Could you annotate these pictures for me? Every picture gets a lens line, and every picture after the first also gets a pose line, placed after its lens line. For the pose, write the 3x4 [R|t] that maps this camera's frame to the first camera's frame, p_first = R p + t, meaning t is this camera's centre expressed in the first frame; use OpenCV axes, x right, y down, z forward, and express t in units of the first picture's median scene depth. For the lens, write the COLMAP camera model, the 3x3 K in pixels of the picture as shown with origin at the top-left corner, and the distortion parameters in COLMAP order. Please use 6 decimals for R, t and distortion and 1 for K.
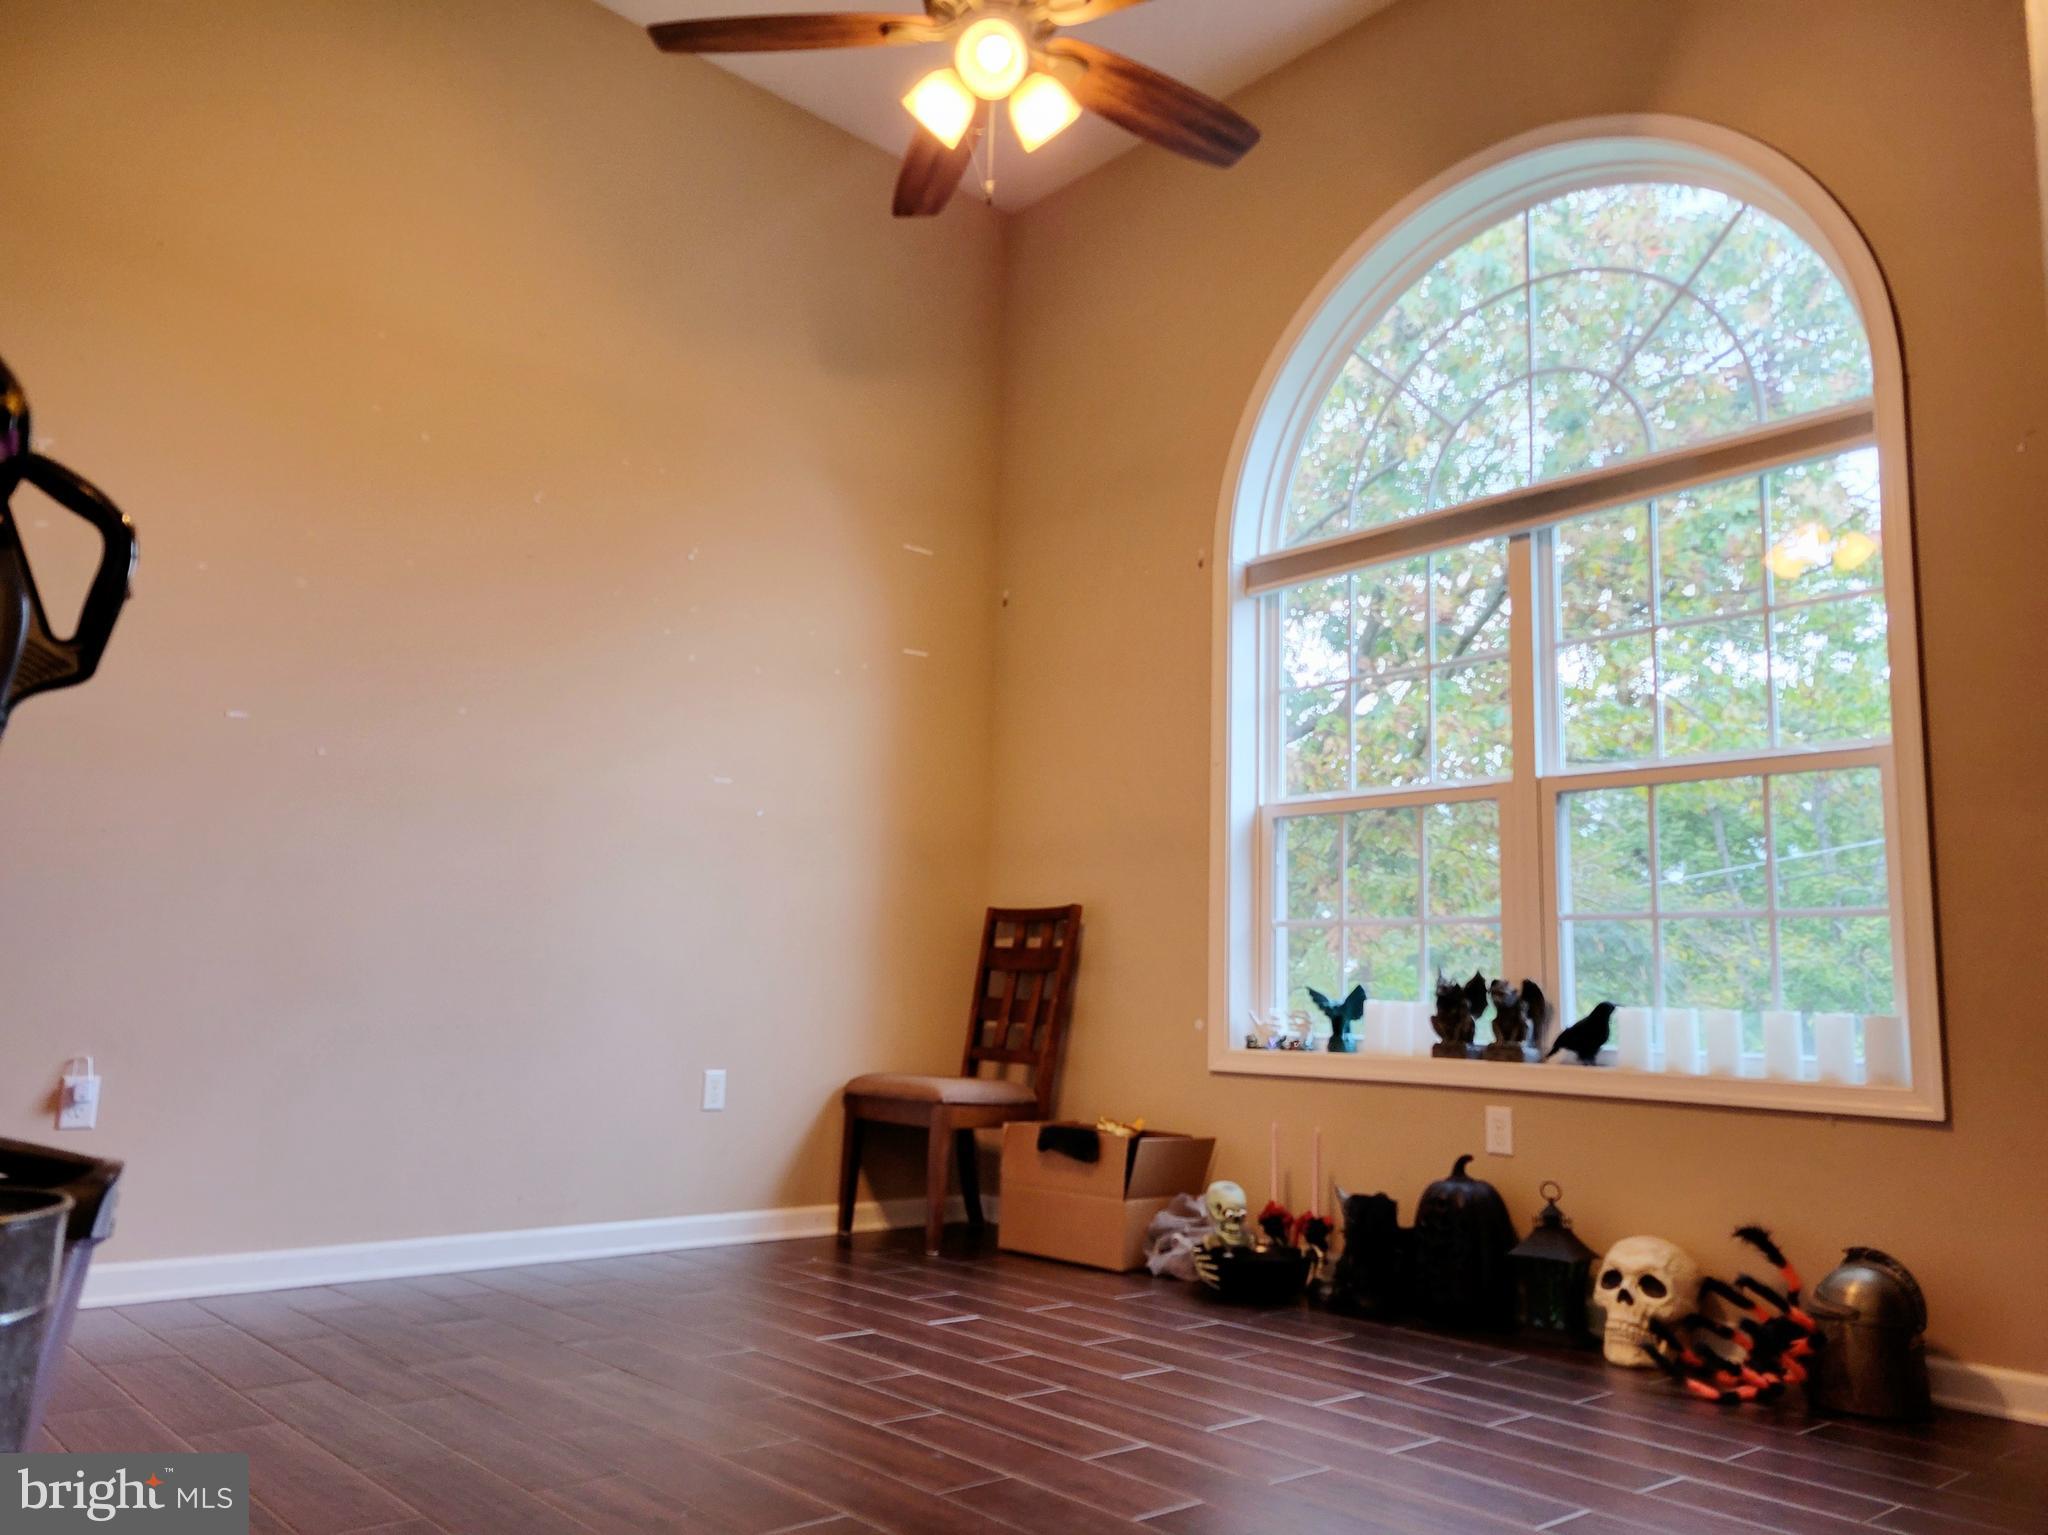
lens RADIAL K [[1533.7, 0, 1005.0], [0, 1533.7, 765.7], [0, 0, 1]] dist [0.047175, -0.013736]
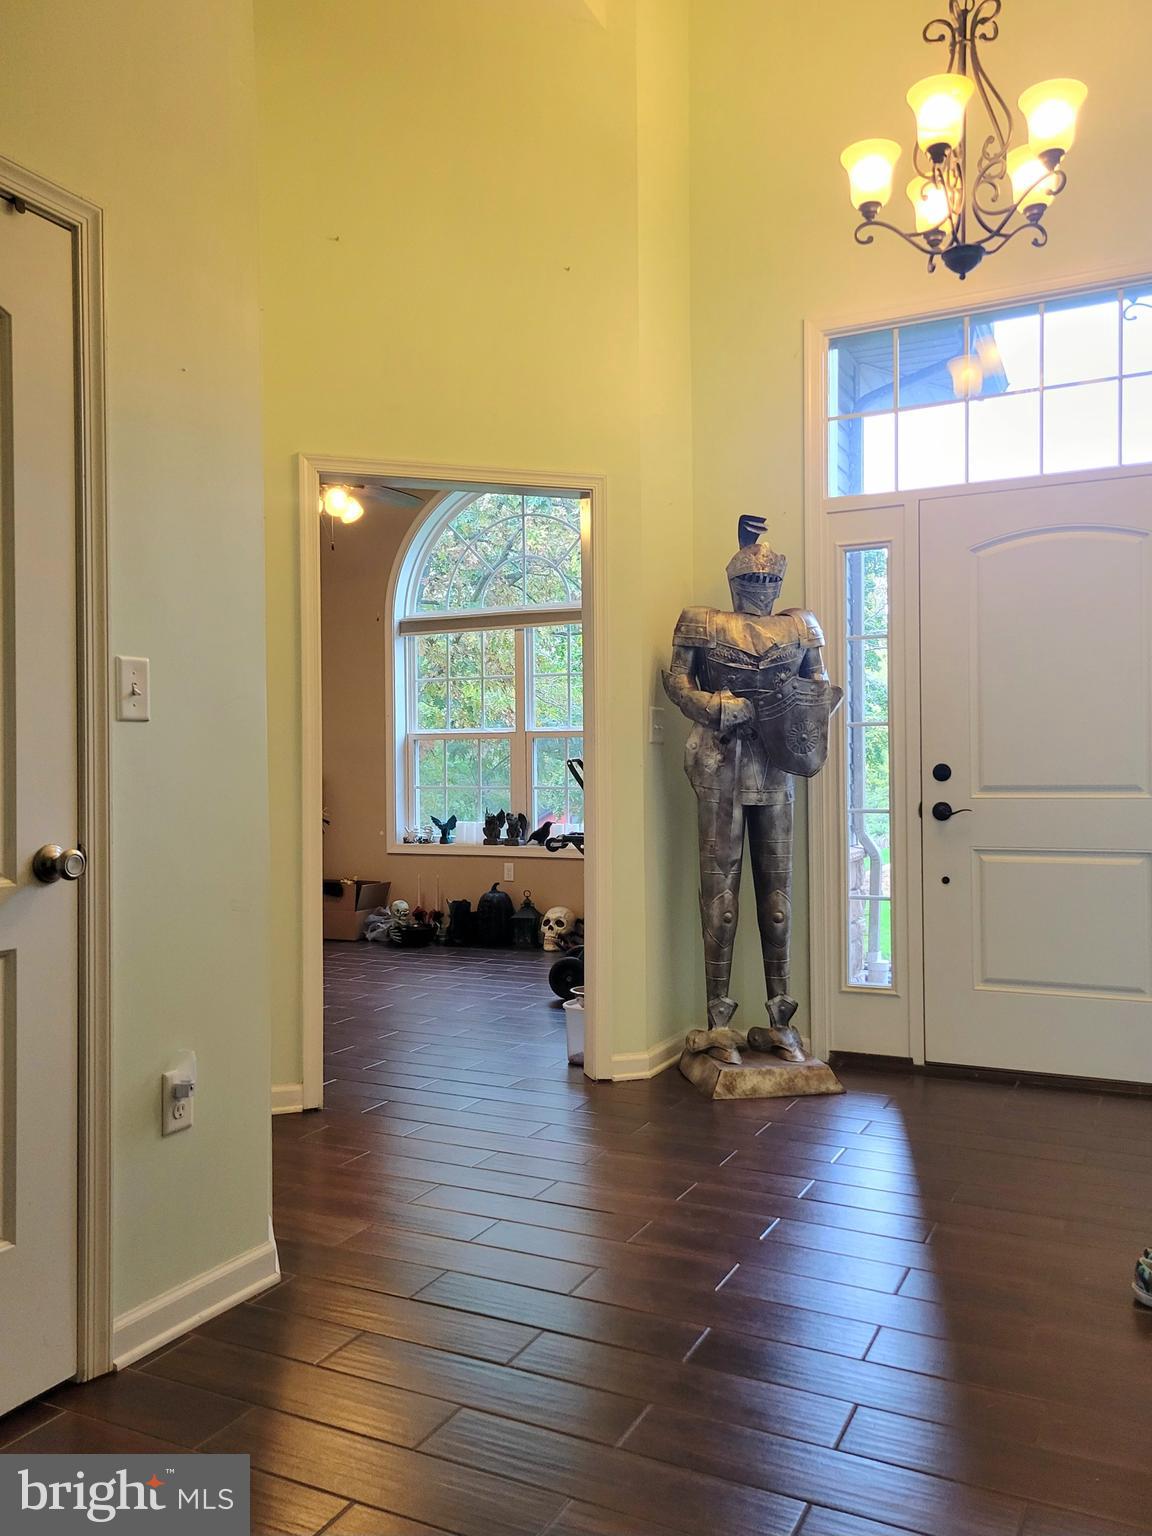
lens RADIAL K [[1150.3, 0, 579.2], [0, 1150.3, 767.2], [0, 0, 1]] dist [0.047175, -0.013736]
pose [[0.928308, -0.037676, 0.369898, -0.261916], [-0.021986, 0.987550, 0.155764, -0.226915], [-0.371161, -0.152730, 0.915922, -0.738125]]
